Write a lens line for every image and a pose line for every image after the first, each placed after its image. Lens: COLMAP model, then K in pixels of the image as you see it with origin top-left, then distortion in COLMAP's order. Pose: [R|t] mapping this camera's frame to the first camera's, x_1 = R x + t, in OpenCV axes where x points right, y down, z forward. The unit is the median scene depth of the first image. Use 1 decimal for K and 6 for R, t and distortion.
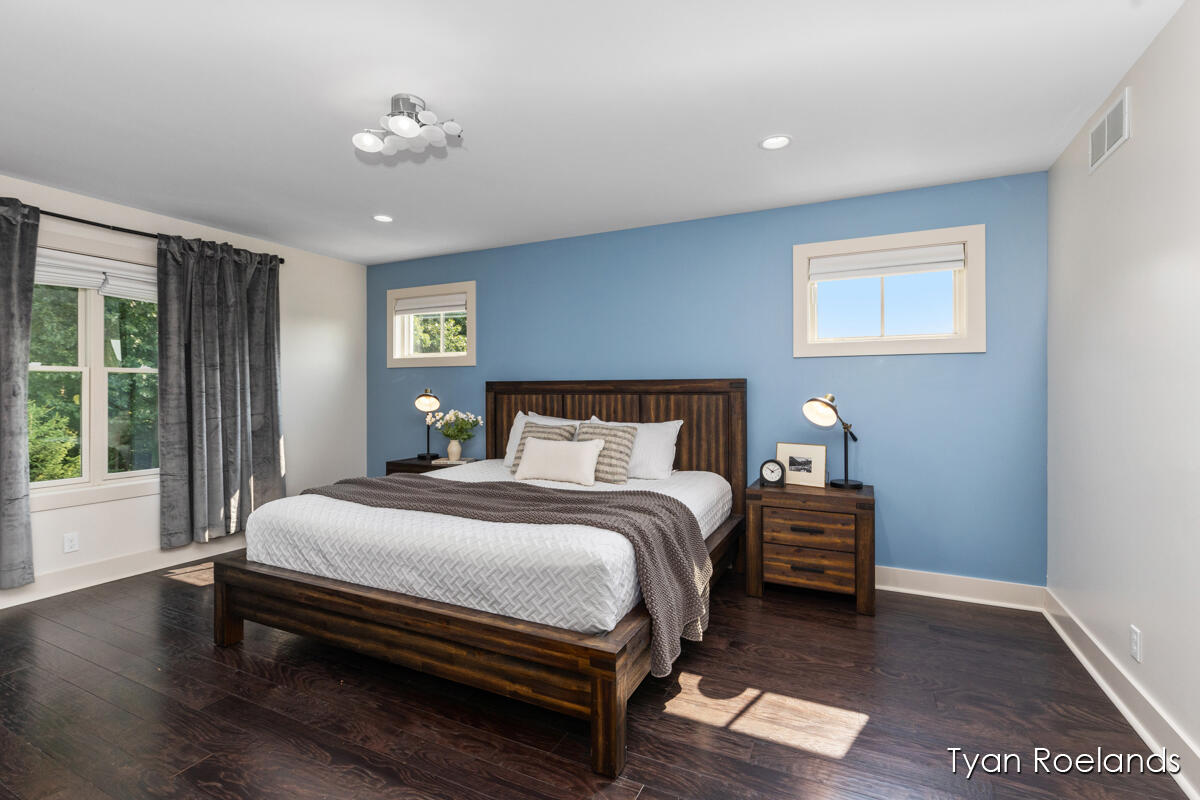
lens RADIAL K [[588.4, 0, 590.9], [0, 588.4, 393.7], [0, 0, 1]] dist [-0.022763, -0.000165]
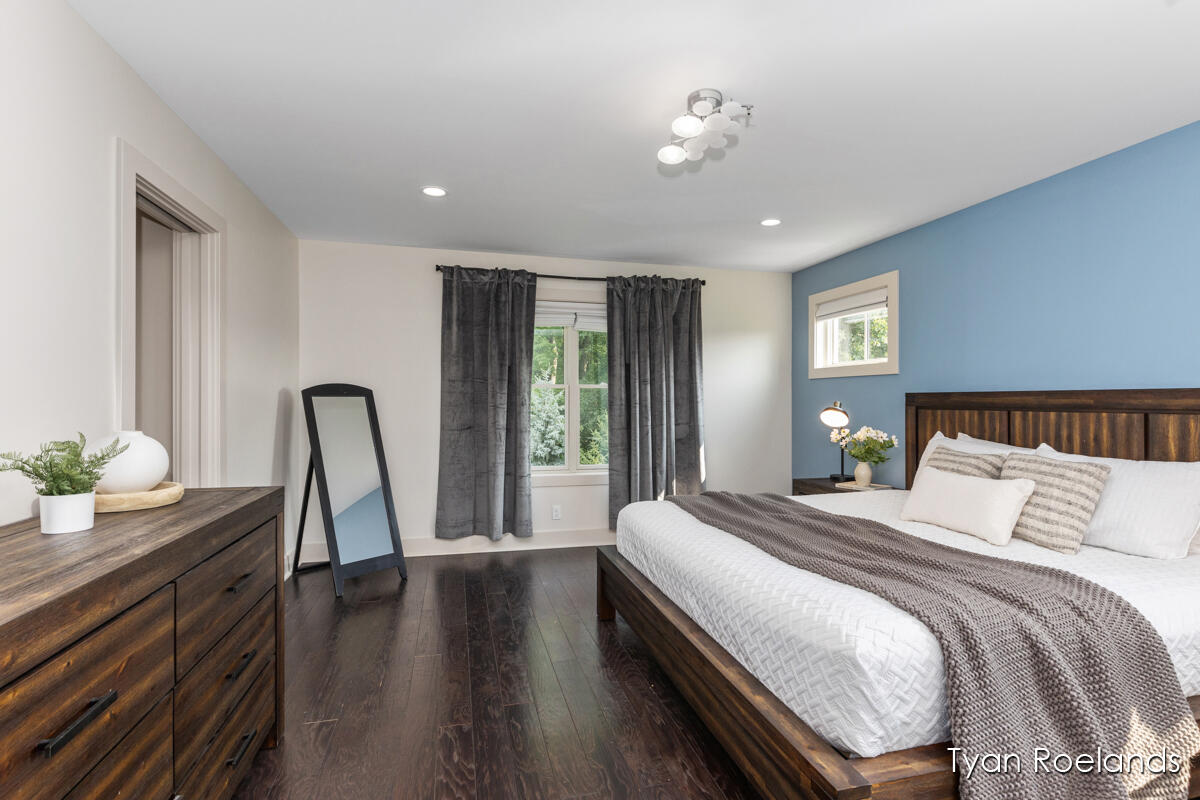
lens RADIAL K [[588.4, 0, 590.9], [0, 588.4, 393.7], [0, 0, 1]] dist [-0.022763, -0.000165]
pose [[0.602082, -0.004557, -0.798421, 0.228756], [-0.008666, 0.999888, -0.012241, -0.006877], [0.798387, 0.014289, 0.601975, 0.193282]]
